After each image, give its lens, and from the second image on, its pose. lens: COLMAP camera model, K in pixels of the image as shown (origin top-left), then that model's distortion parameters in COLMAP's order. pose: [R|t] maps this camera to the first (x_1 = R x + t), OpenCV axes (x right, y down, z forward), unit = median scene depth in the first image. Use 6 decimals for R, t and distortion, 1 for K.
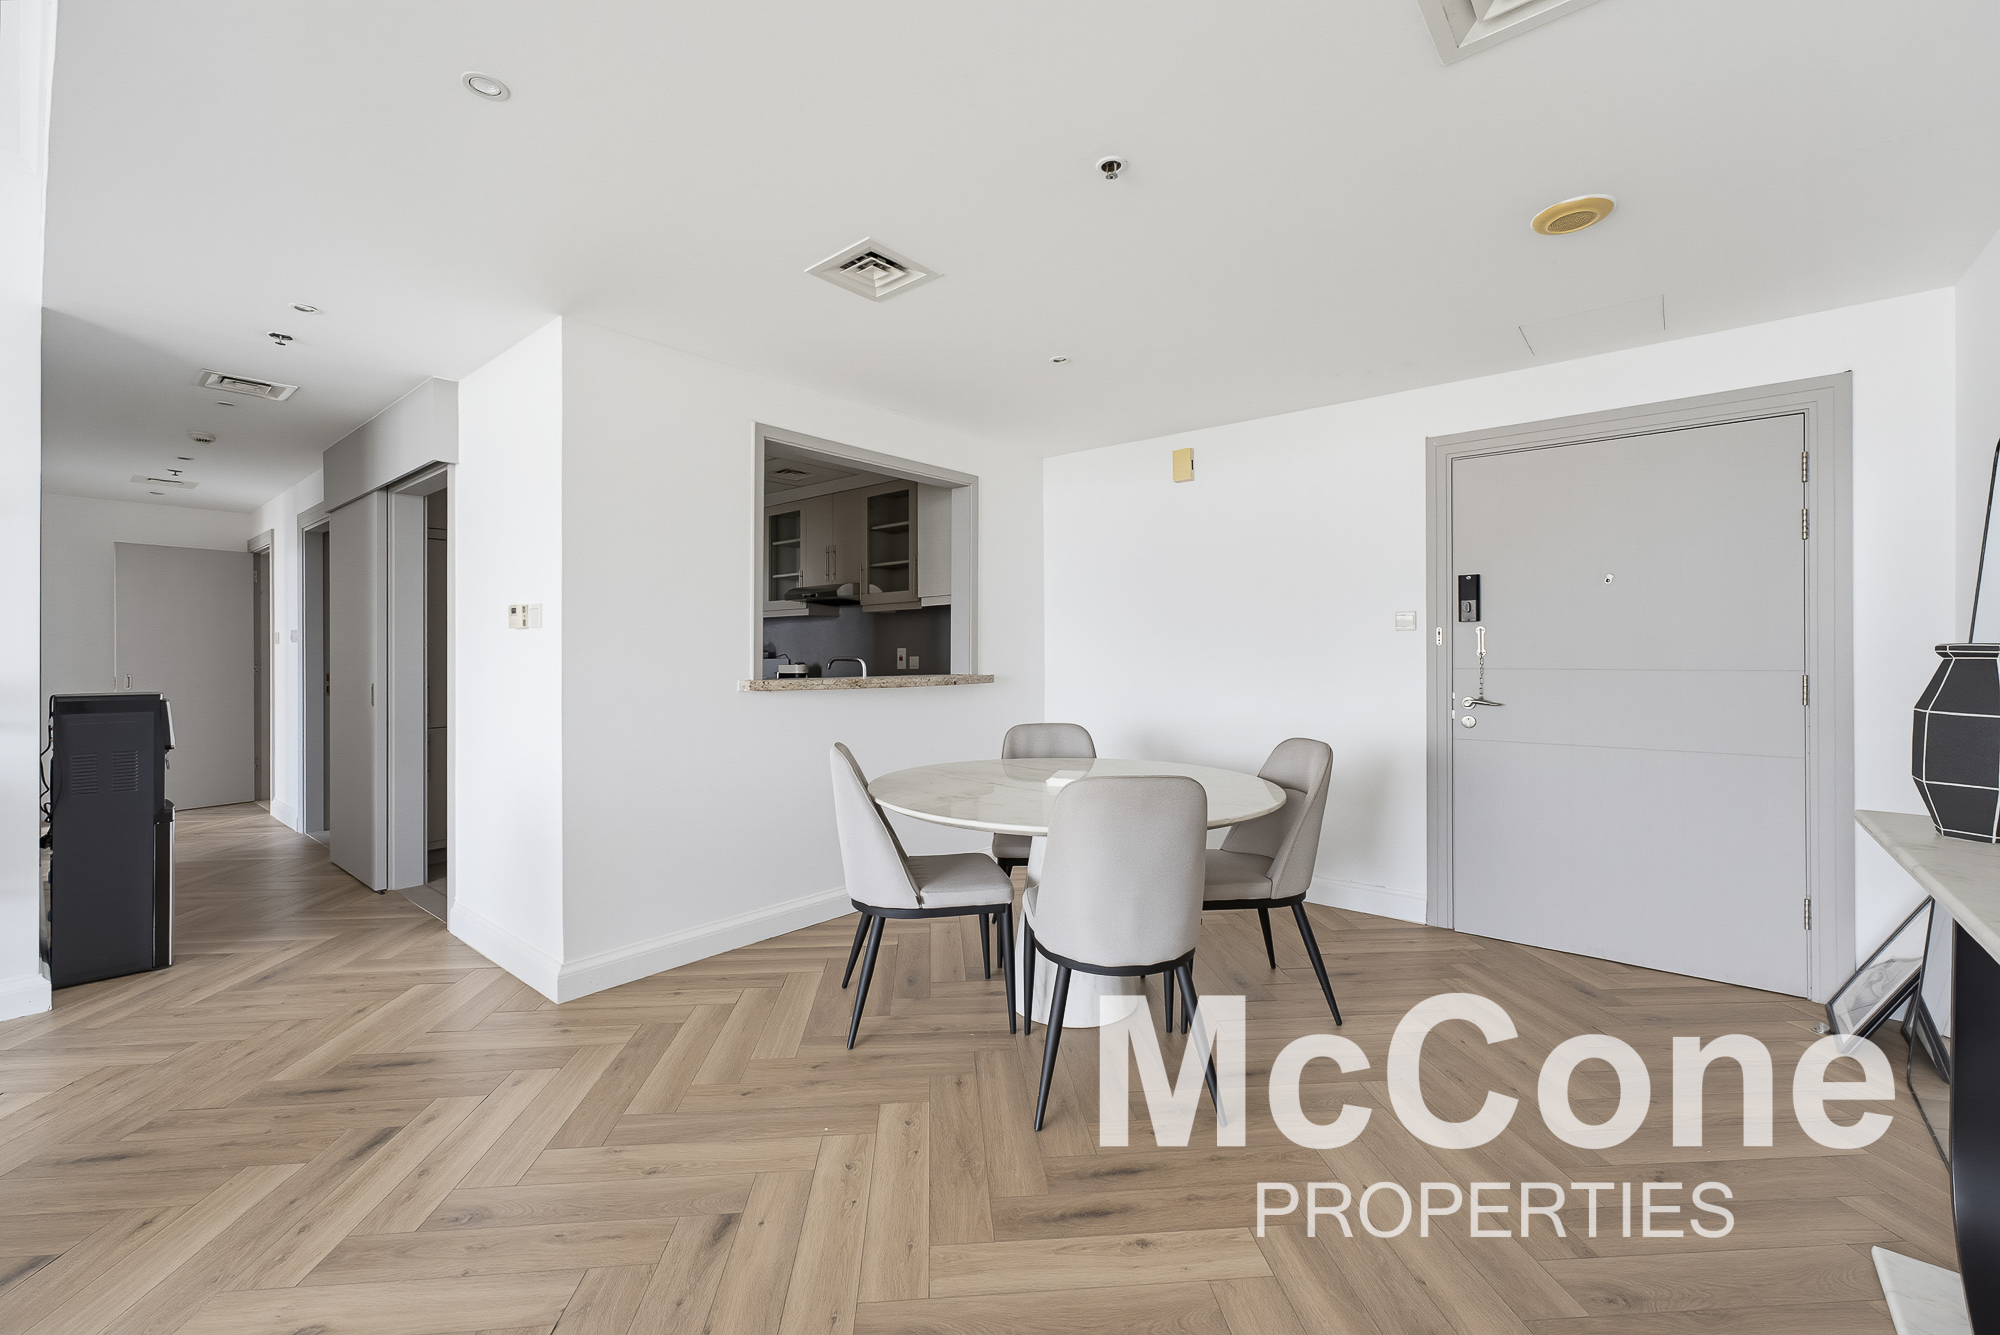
lens RADIAL K [[796.3, 0, 998.3], [0, 796.3, 653.9], [0, 0, 1]] dist [0.000727, 0.000081]
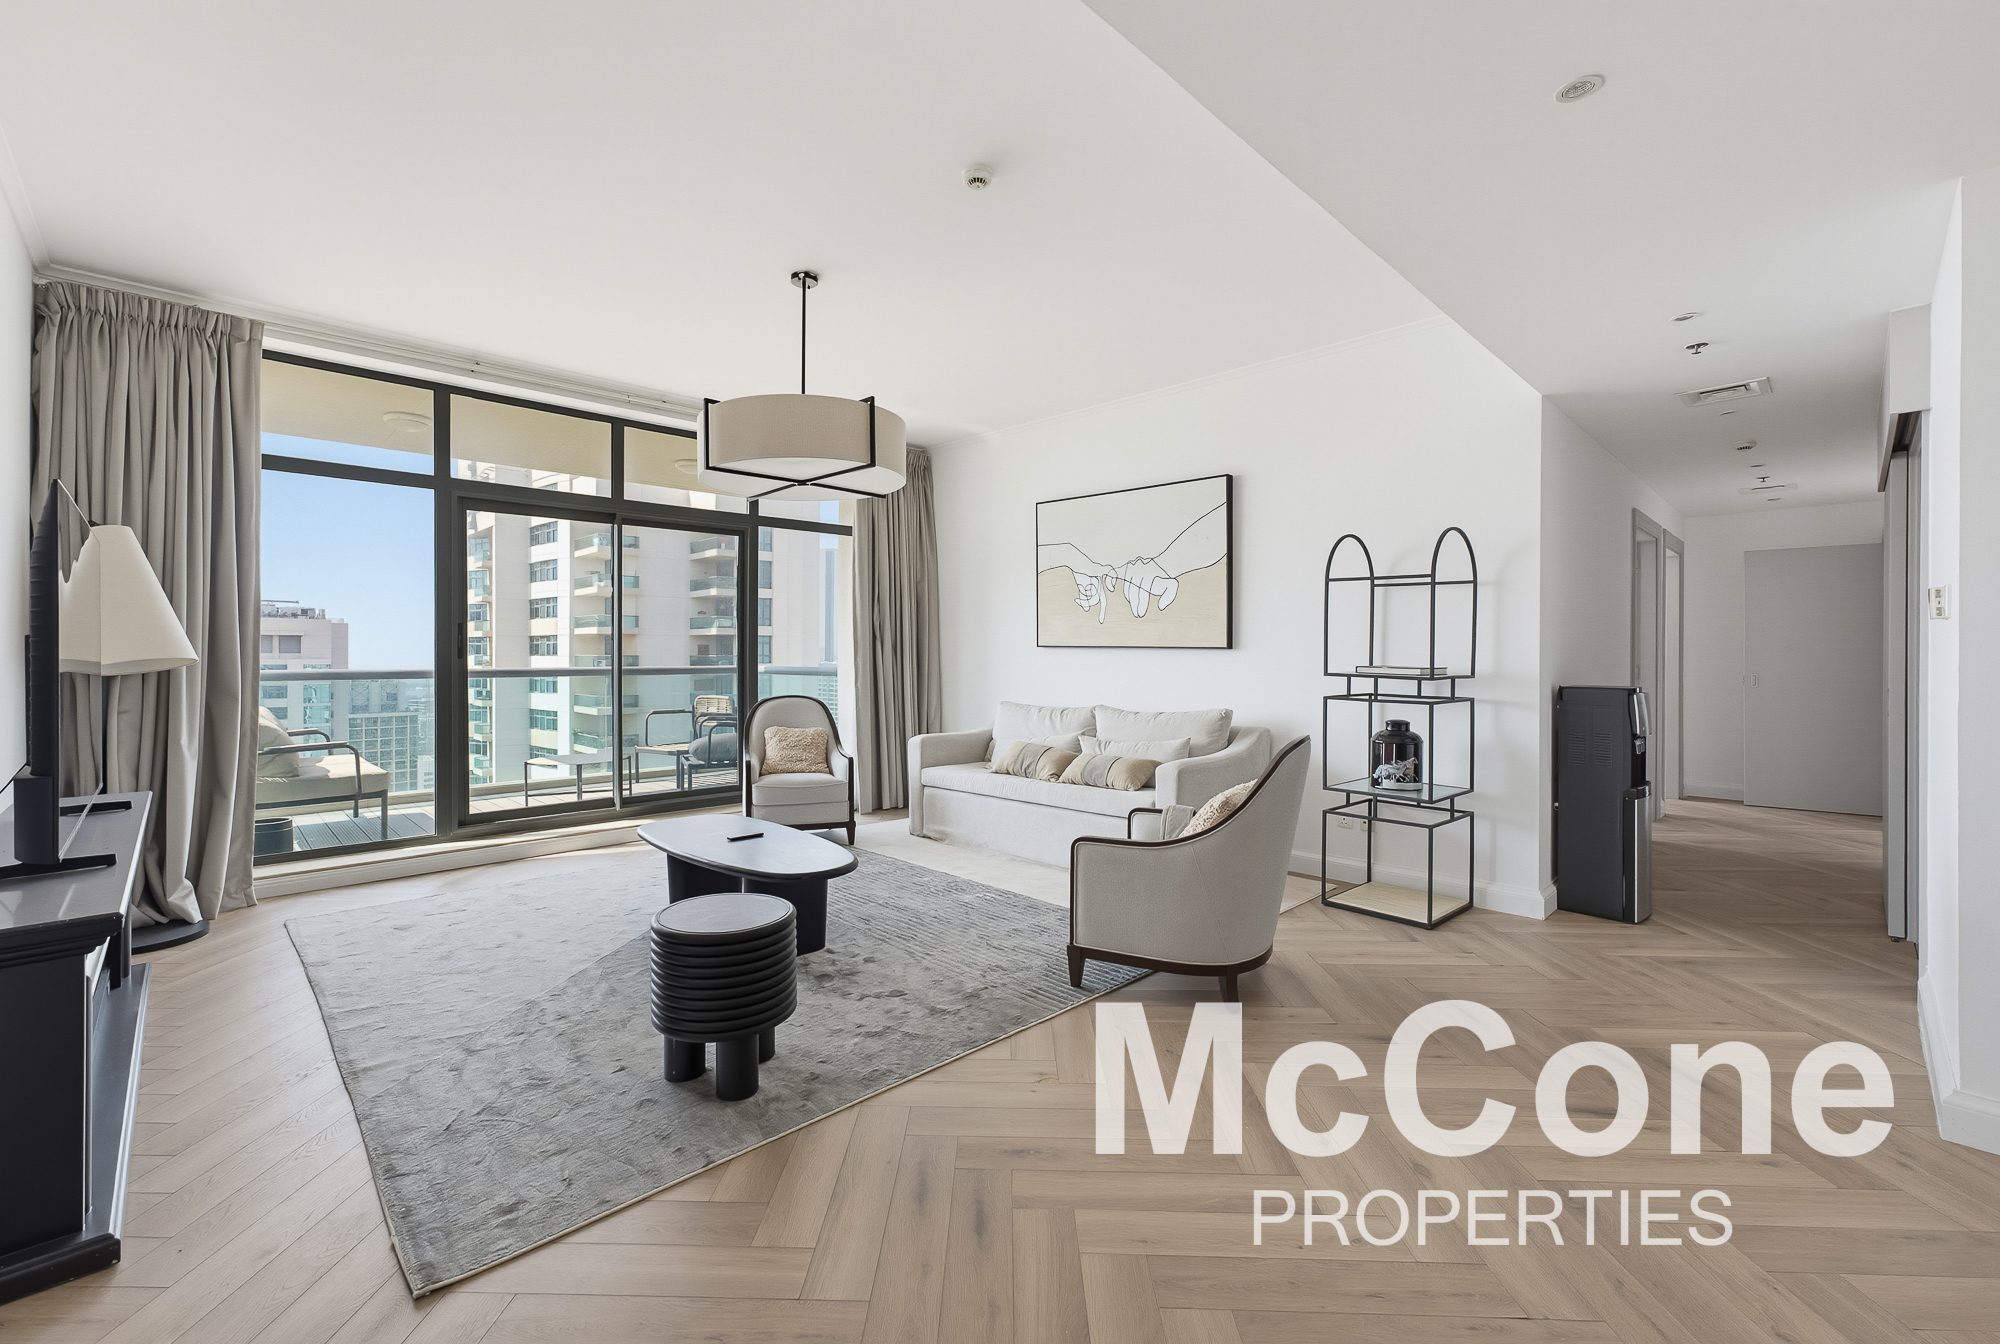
lens RADIAL K [[840.5, 0, 995.6], [0, 840.5, 657.2], [0, 0, 1]] dist [0.001158, 0.000206]
pose [[-0.112984, 0.006149, -0.993578, 0.281576], [-0.002927, 0.999974, 0.006521, 0.000080], [0.993593, 0.003645, -0.112963, 0.218843]]
